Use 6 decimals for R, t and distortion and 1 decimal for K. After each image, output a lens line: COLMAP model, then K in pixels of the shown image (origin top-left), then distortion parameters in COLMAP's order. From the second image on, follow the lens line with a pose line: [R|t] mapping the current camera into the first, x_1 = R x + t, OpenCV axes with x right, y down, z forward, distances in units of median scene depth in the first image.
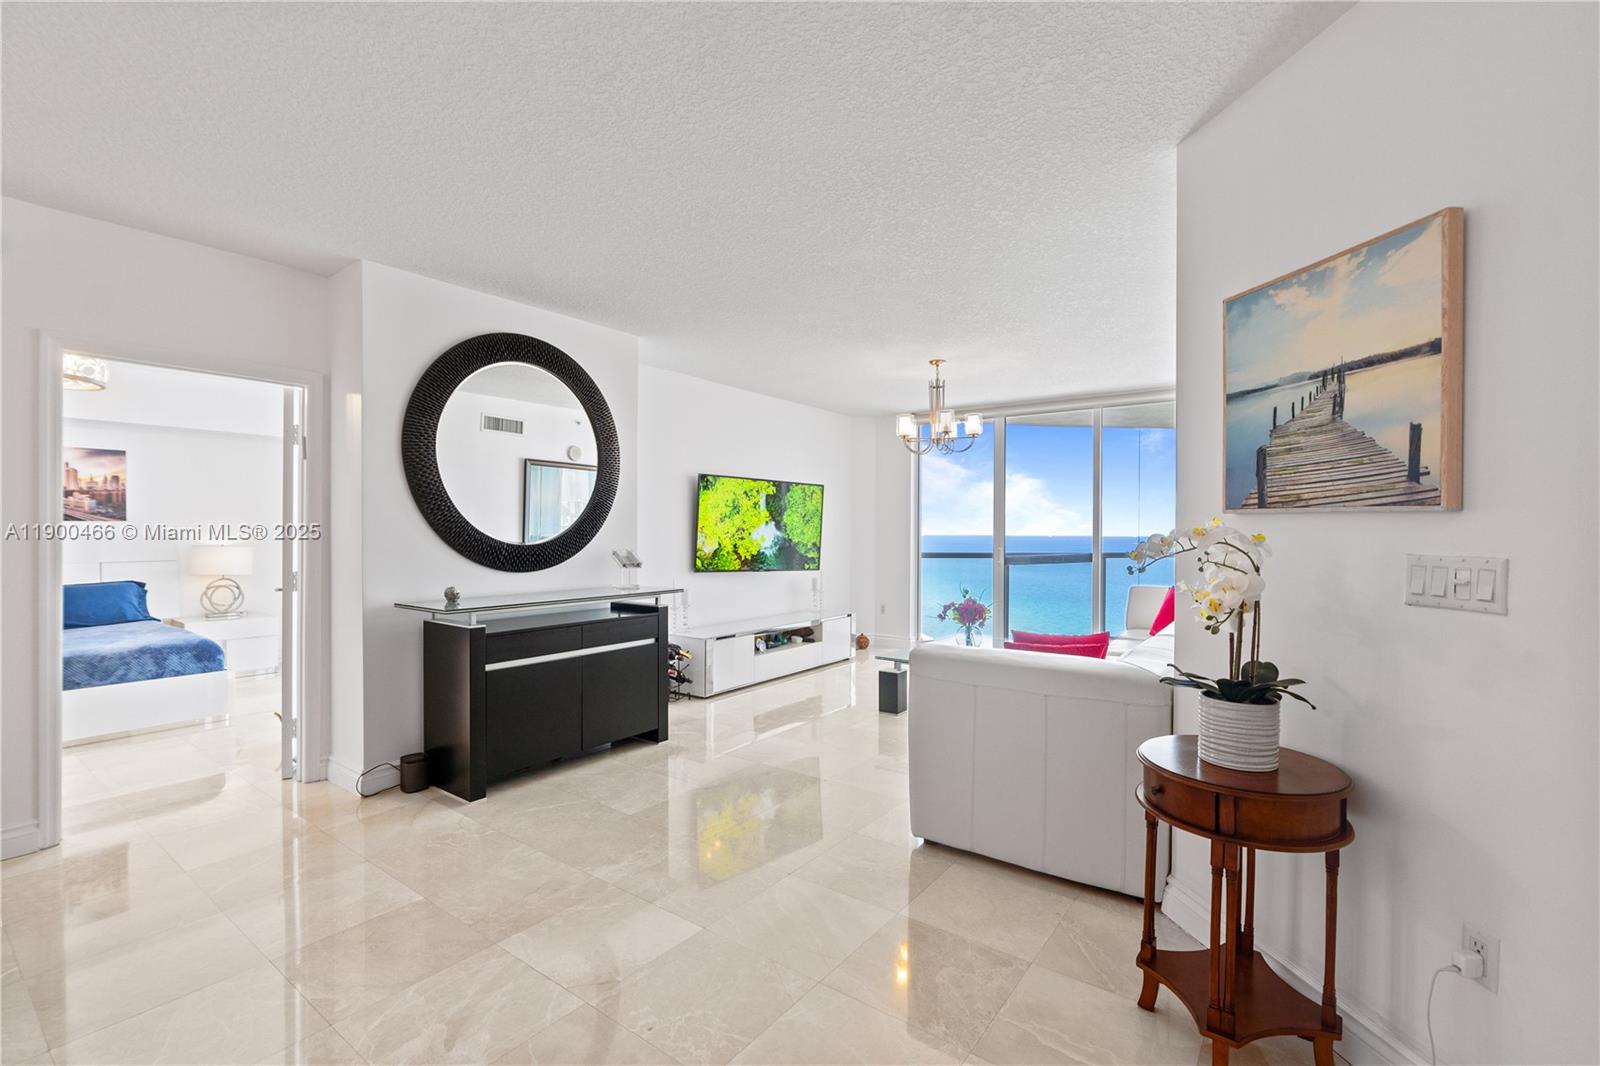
lens RADIAL K [[707.2, 0, 799.1], [0, 707.2, 535.2], [0, 0, 1]] dist [-0.013553, 0.005857]
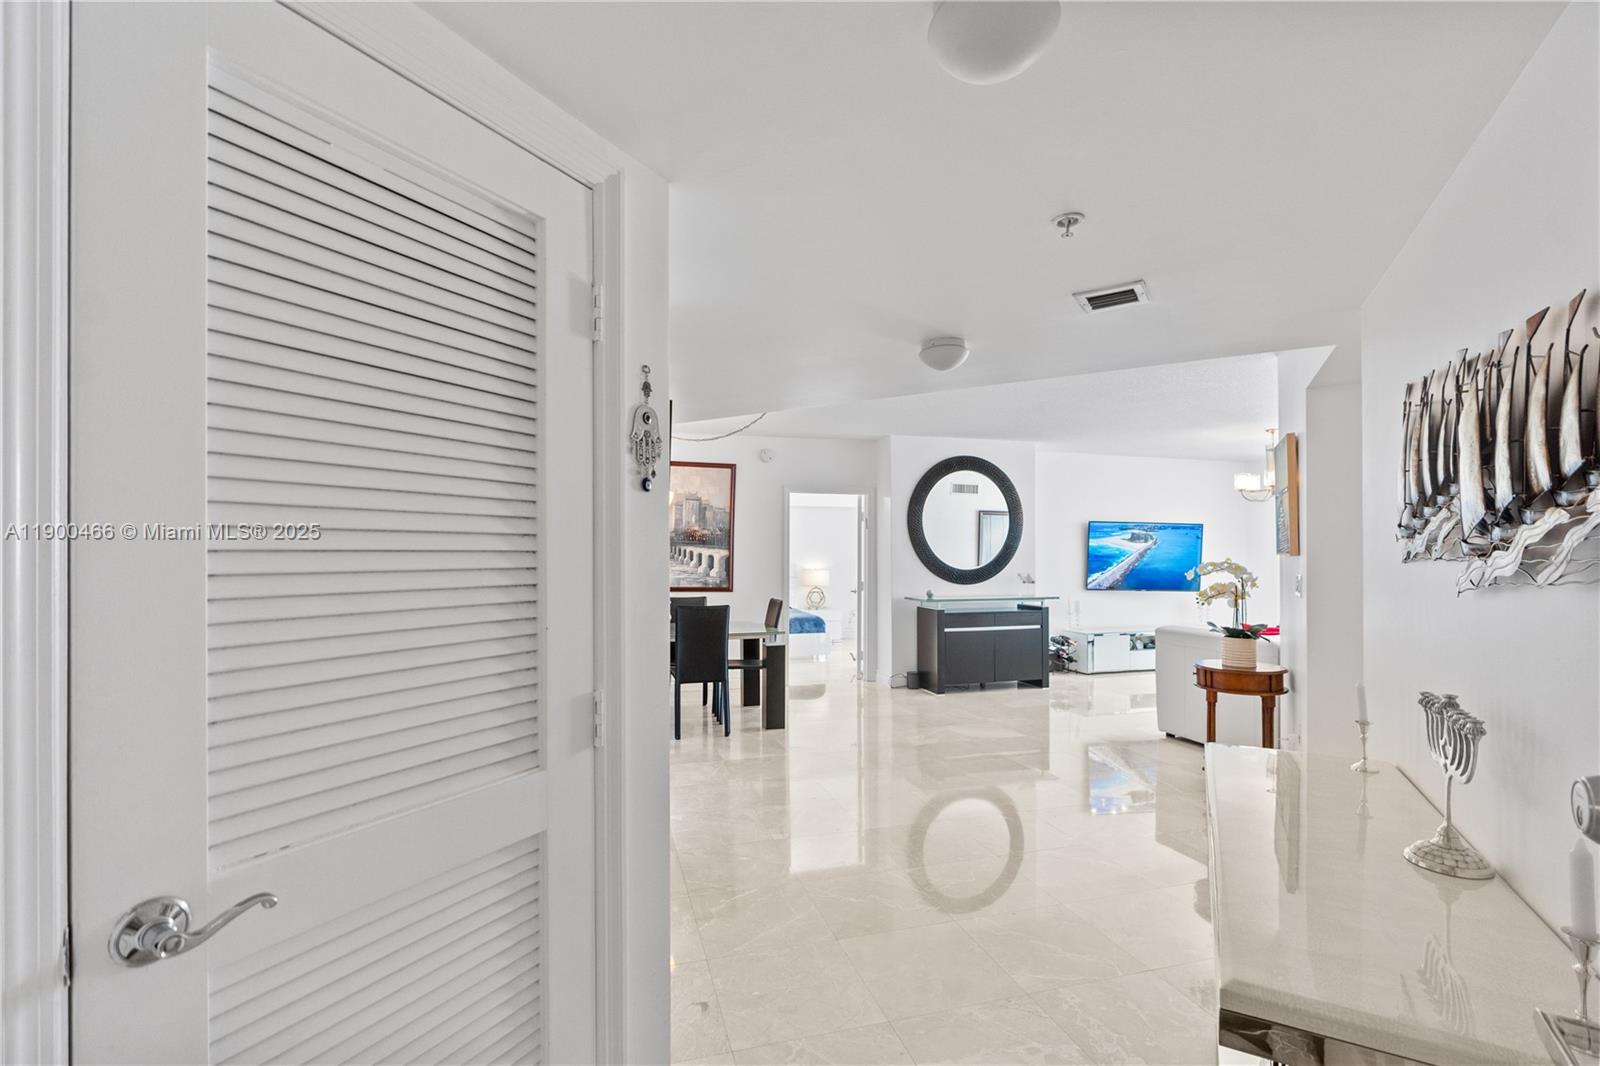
lens RADIAL K [[707.2, 0, 790.7], [0, 707.2, 554.9], [0, 0, 1]] dist [-0.013553, 0.005857]
pose [[0.787606, -0.006419, -0.616145, 0.451699], [-0.000797, 0.999934, -0.011436, -0.003845], [0.616178, 0.009498, 0.787549, -0.859244]]
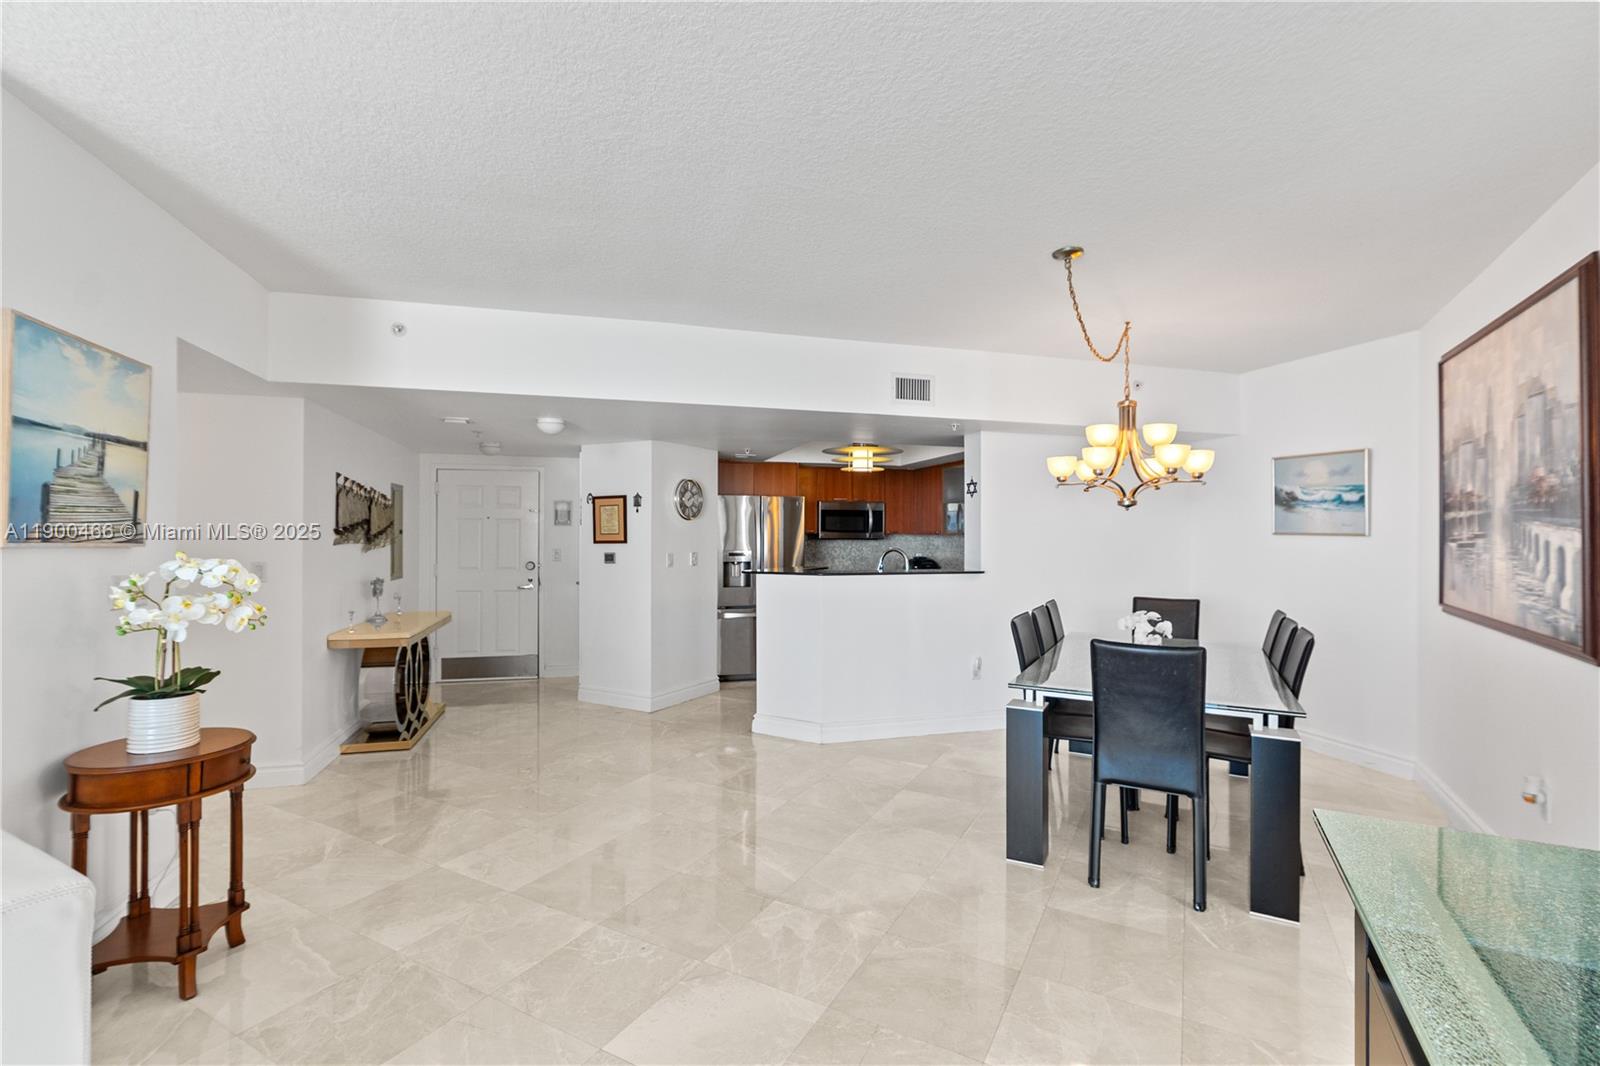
lens RADIAL K [[707.2, 0, 802.4], [0, 707.2, 521.9], [0, 0, 1]] dist [-0.013553, 0.005857]
pose [[-0.988972, -0.009917, -0.147767, -0.158652], [-0.008214, 0.999893, -0.012133, -0.036709], [0.147871, -0.010785, -0.988948, 1.226193]]
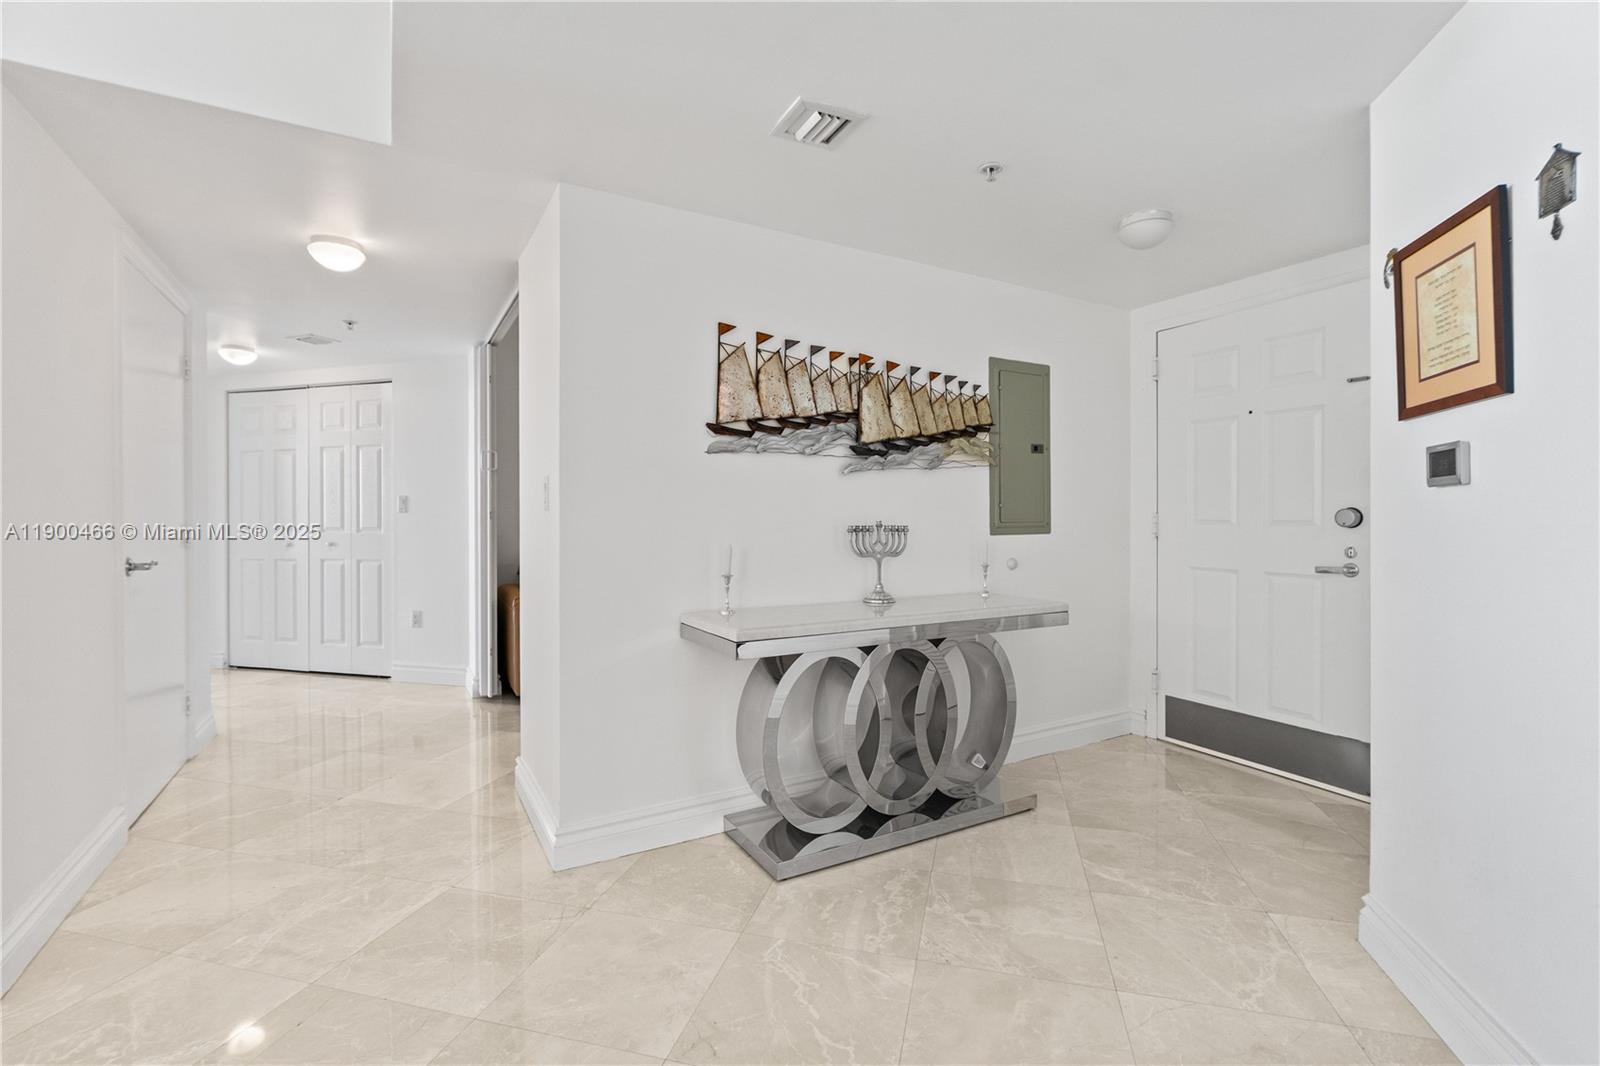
lens RADIAL K [[707.2, 0, 797.4], [0, 707.2, 518.1], [0, 0, 1]] dist [-0.013553, 0.005857]
pose [[-0.378880, -0.004115, 0.925437, -0.201995], [0.009316, 0.999922, 0.008260, 0.057720], [-0.925399, 0.011751, -0.378812, 0.026047]]
